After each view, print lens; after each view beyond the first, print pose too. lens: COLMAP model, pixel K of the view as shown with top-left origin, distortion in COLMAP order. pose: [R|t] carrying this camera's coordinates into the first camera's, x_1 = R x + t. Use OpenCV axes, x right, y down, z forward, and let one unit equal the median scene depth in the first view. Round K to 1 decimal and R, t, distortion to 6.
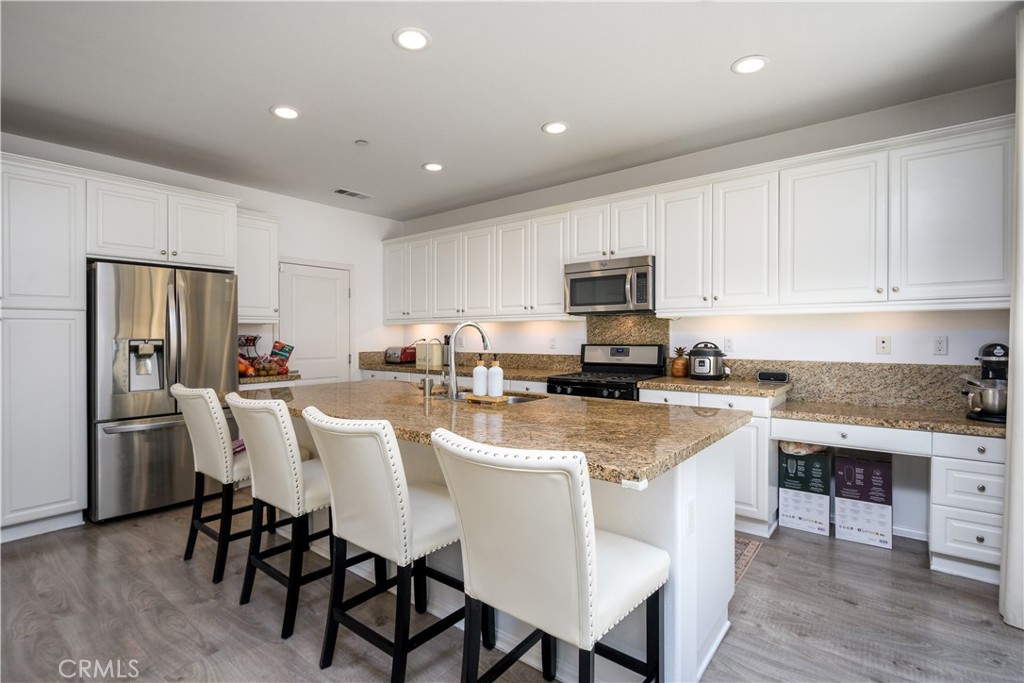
lens RADIAL K [[476.5, 0, 512.6], [0, 476.5, 339.9], [0, 0, 1]] dist [0.000411, 0.000066]
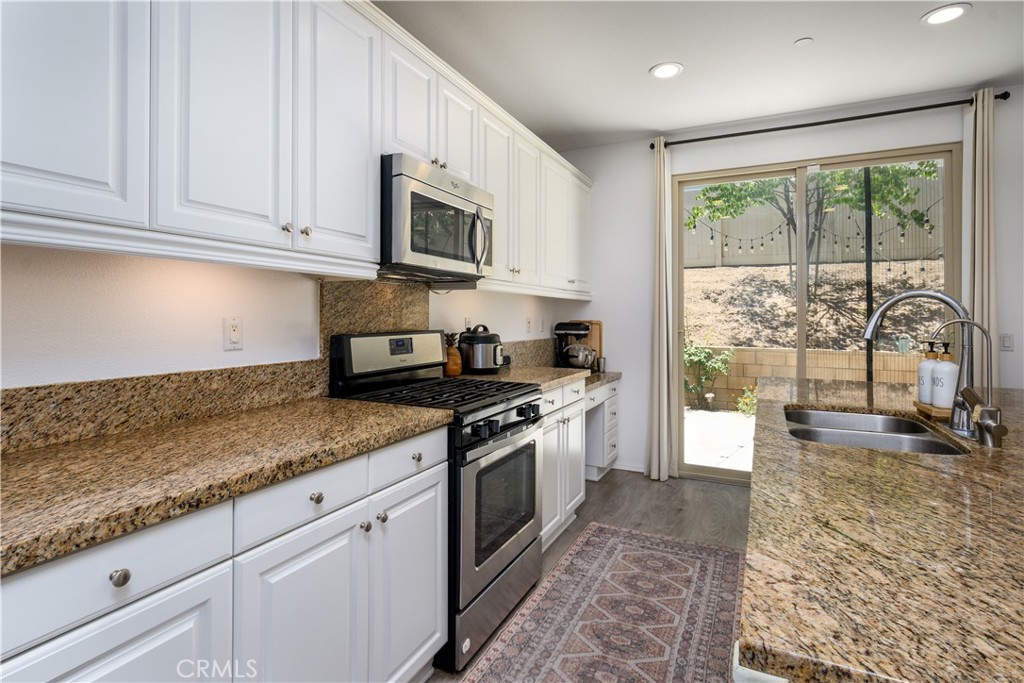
lens RADIAL K [[517.5, 0, 498.5], [0, 517.5, 315.8], [0, 0, 1]] dist [-0.013699, -0.000300]
pose [[-0.196397, 0.003411, 0.980519, -0.366188], [0.003745, 0.999989, -0.002729, -0.006436], [-0.980517, 0.003136, -0.196408, 0.997842]]
